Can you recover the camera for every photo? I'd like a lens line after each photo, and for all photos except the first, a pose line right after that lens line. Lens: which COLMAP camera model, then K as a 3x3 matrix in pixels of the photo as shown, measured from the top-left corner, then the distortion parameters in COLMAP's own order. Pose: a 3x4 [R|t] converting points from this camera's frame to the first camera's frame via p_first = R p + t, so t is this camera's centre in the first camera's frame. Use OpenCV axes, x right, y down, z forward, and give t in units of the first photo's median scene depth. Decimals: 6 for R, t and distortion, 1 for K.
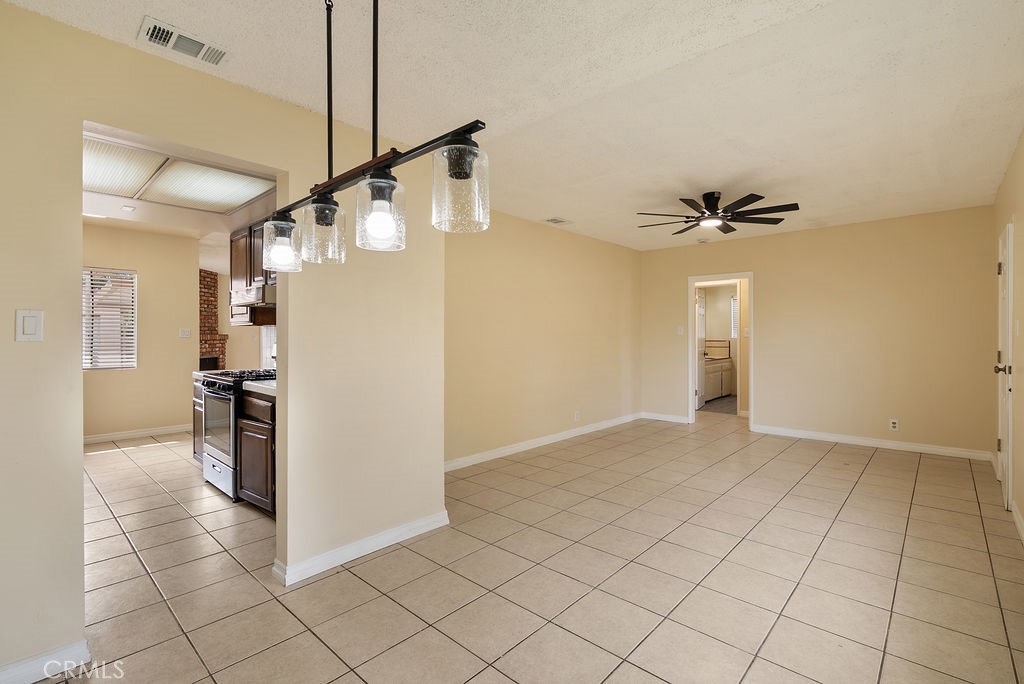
lens RADIAL K [[469.2, 0, 506.2], [0, 469.2, 342.8], [0, 0, 1]] dist [-0.005191, 0.000871]
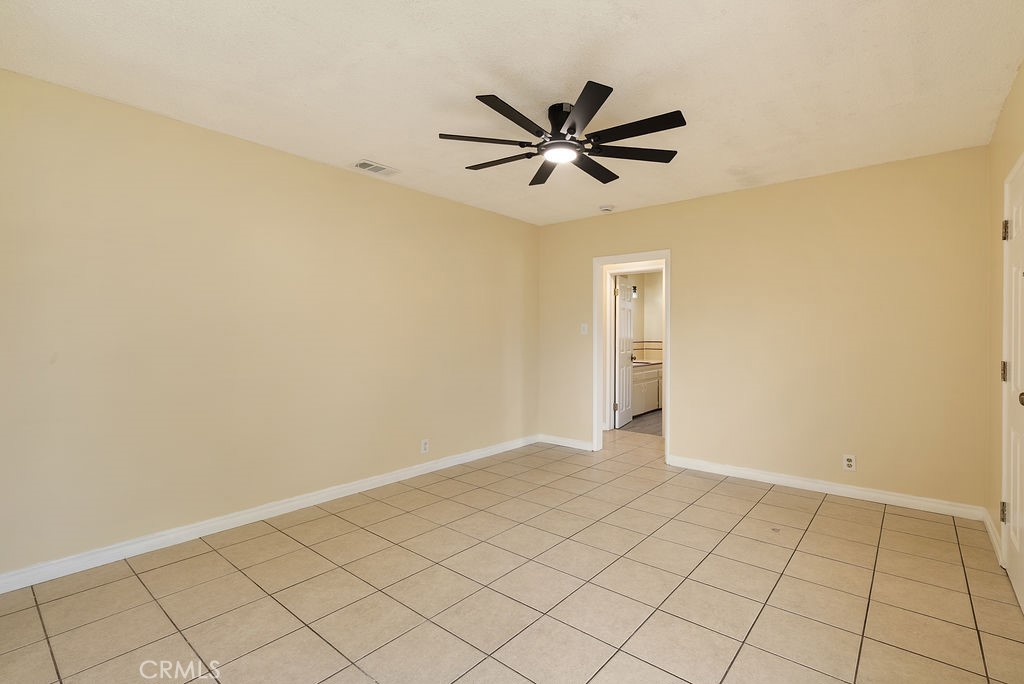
lens RADIAL K [[469.2, 0, 513.0], [0, 469.2, 341.8], [0, 0, 1]] dist [-0.005191, 0.000871]
pose [[0.999241, 0.004153, 0.038732, 0.254733], [-0.004158, 0.999991, 0.000042, -0.004280], [-0.038731, -0.000203, 0.999250, 0.272739]]
